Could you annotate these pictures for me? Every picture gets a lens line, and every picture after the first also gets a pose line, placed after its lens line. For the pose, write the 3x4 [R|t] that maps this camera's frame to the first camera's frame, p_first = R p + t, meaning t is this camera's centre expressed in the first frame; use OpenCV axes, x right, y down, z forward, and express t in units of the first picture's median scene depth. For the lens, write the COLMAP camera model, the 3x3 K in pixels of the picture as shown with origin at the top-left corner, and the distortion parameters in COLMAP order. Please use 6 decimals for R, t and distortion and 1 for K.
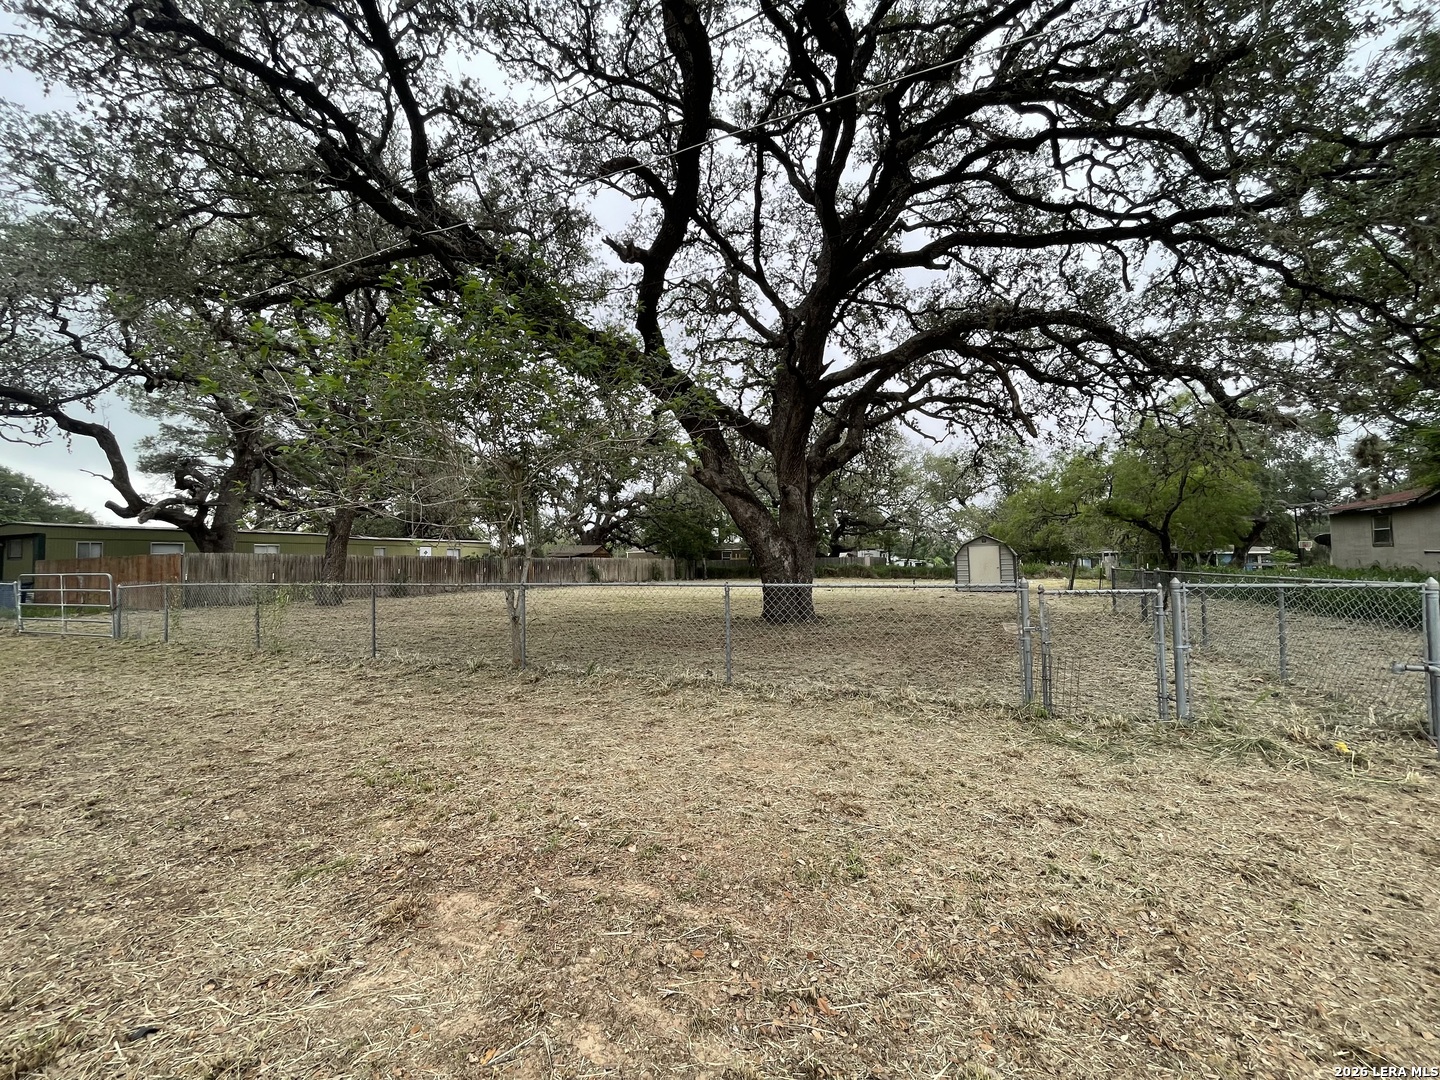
lens RADIAL K [[589.6, 0, 721.6], [0, 589.6, 534.2], [0, 0, 1]] dist [-0.003515, 0.000131]
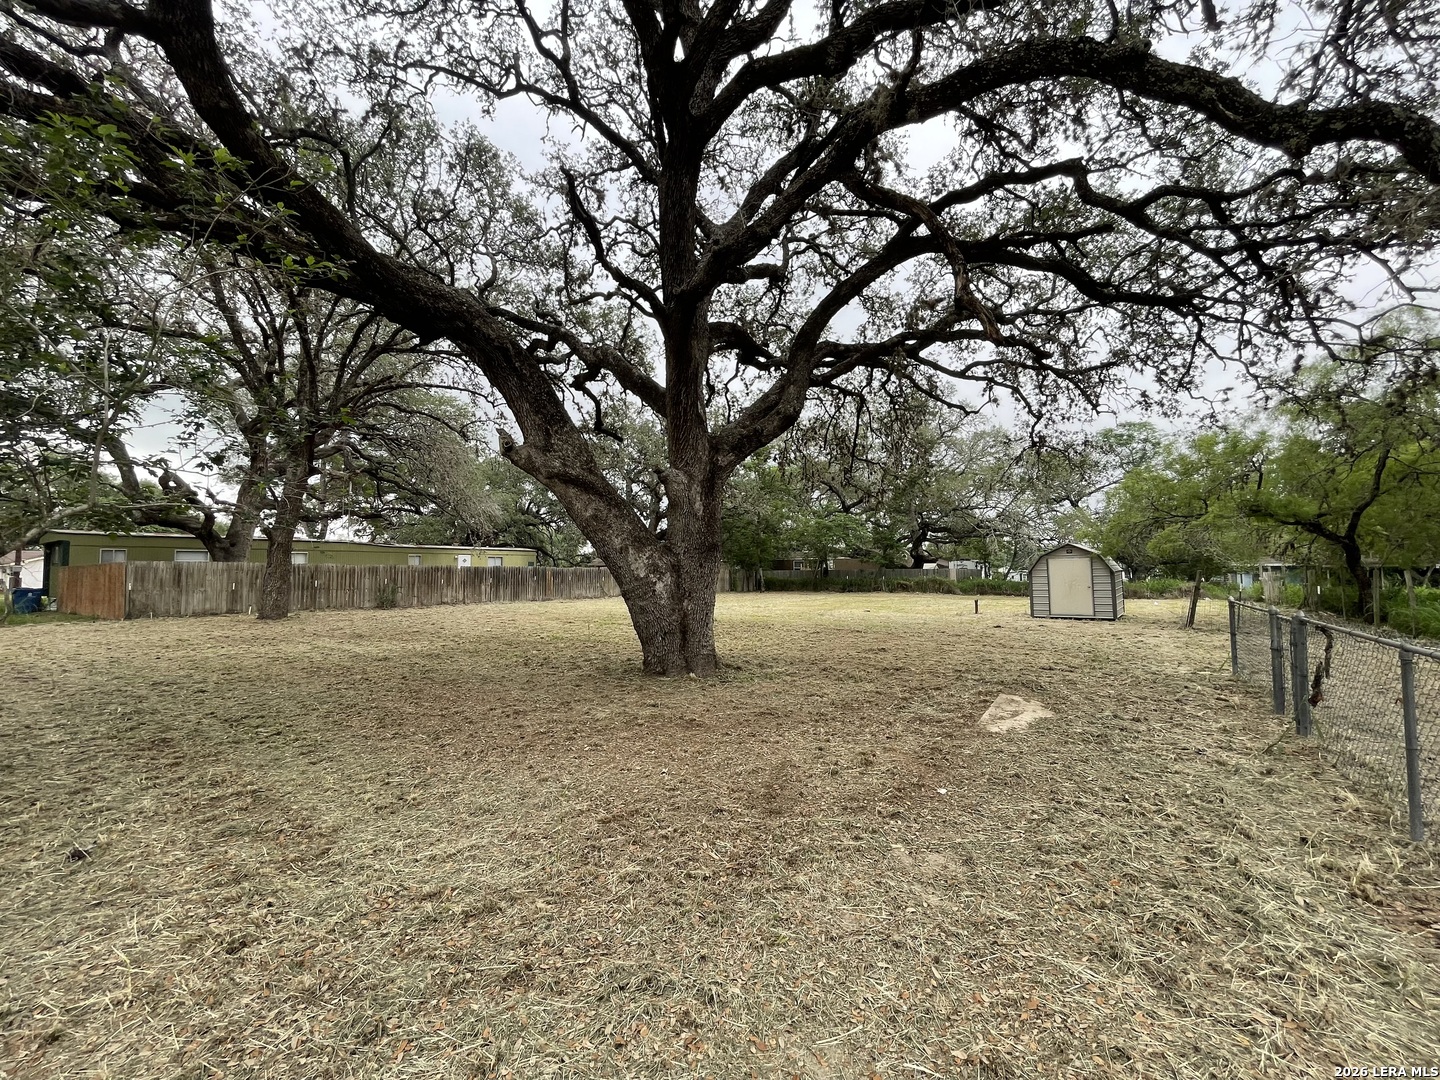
lens RADIAL K [[589.6, 0, 718.5], [0, 589.6, 548.8], [0, 0, 1]] dist [-0.003515, 0.000131]
pose [[0.982046, 0.001521, -0.188635, 0.151627], [0.000302, 0.999954, 0.009637, 0.001307], [0.188641, -0.009521, 0.982000, 0.177554]]
